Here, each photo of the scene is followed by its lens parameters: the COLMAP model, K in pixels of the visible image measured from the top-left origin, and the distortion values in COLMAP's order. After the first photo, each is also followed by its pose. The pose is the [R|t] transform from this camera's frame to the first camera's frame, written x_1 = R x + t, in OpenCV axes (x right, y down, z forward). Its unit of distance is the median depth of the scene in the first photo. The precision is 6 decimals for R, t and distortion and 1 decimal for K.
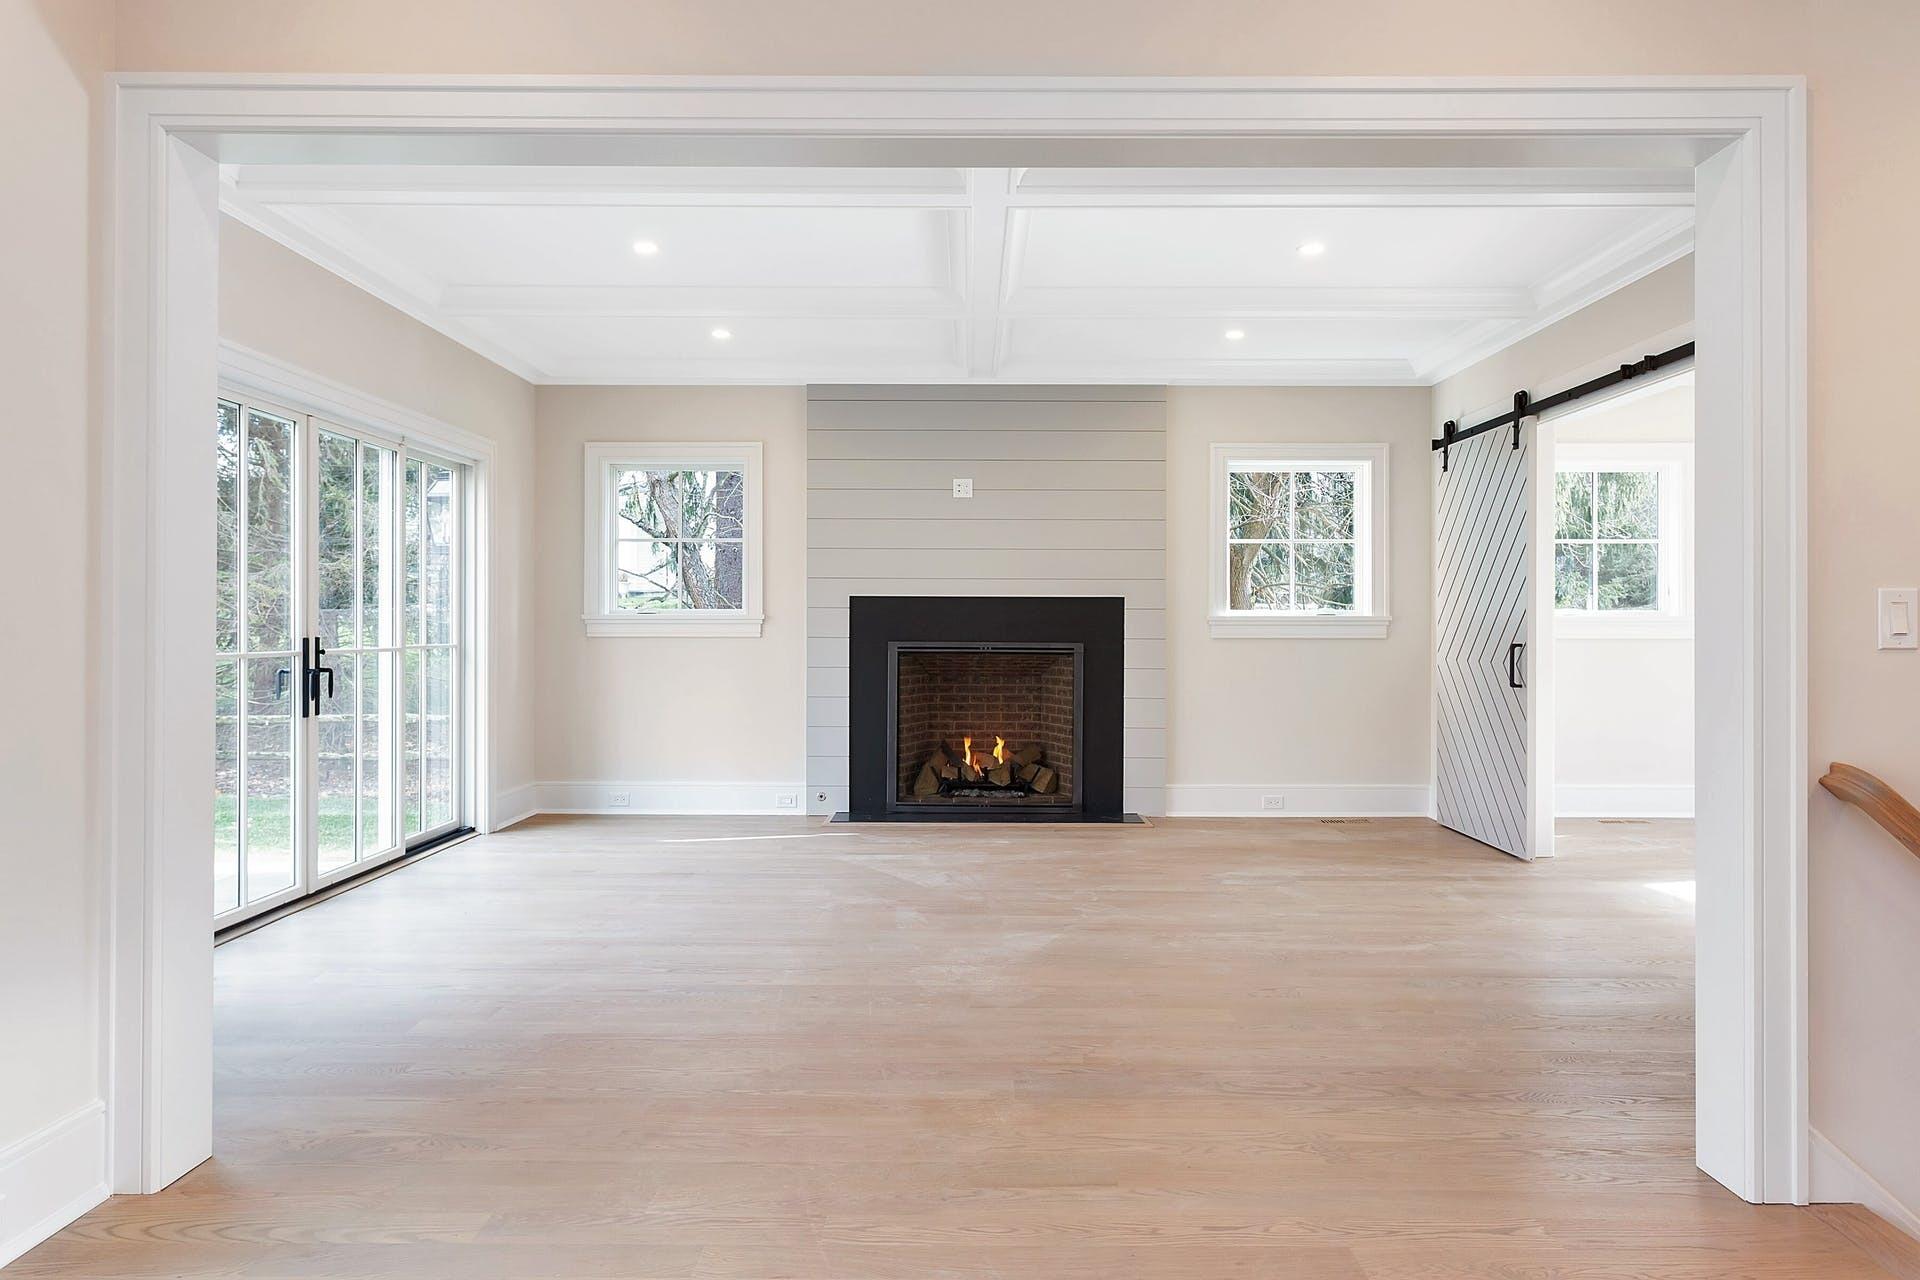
lens RADIAL K [[1312.1, 0, 957.7], [0, 1312.1, 626.5], [0, 0, 1]] dist [0.001952, 0.007986]
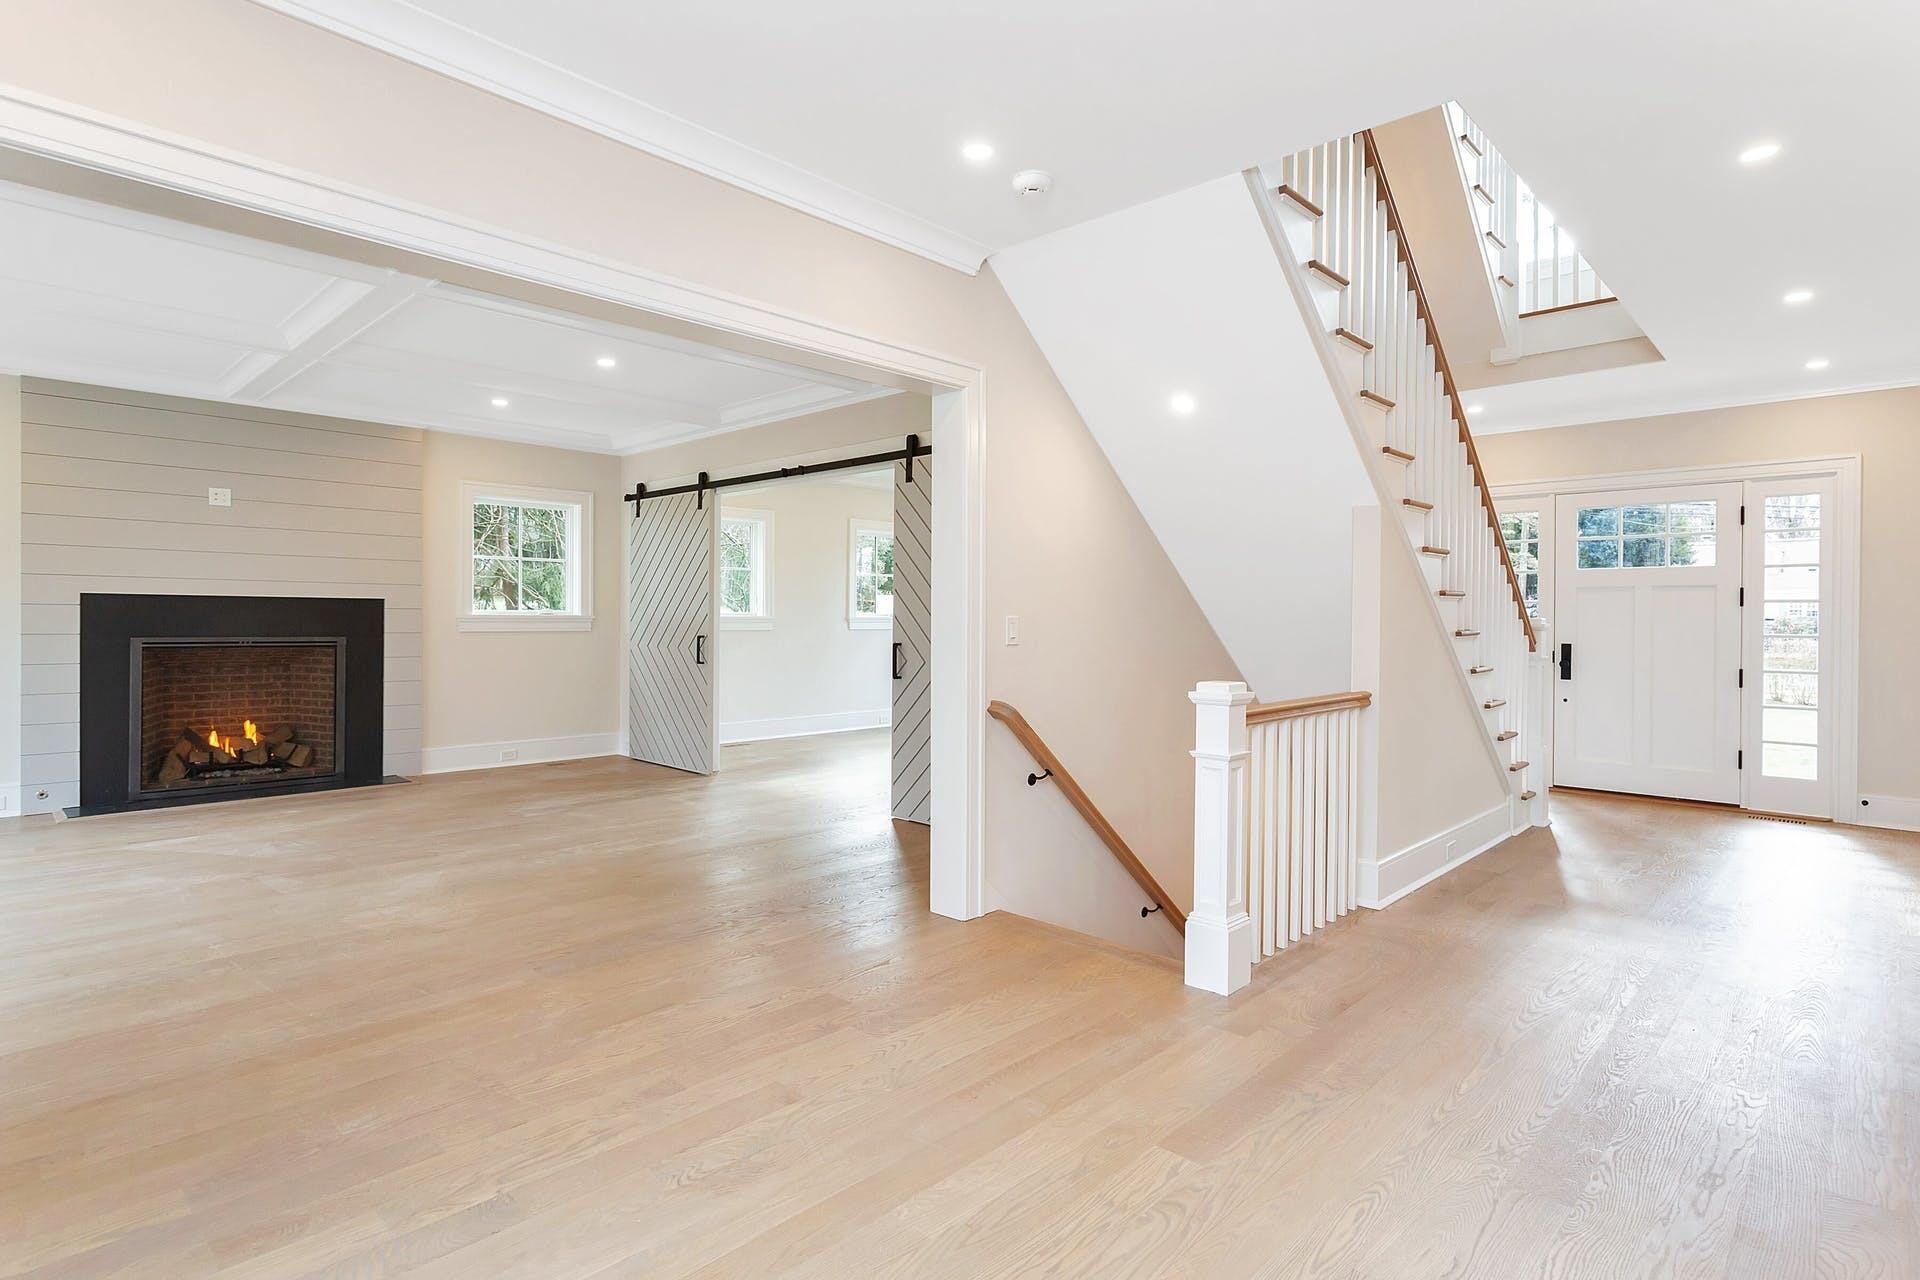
lens RADIAL K [[952.0, 0, 967.8], [0, 952.0, 623.7], [0, 0, 1]] dist [0.003653, 0.001350]
pose [[0.693569, -0.000734, 0.720390, -0.137134], [-0.005907, 0.999960, 0.006706, -0.008413], [-0.720366, -0.008906, 0.693537, -0.003623]]
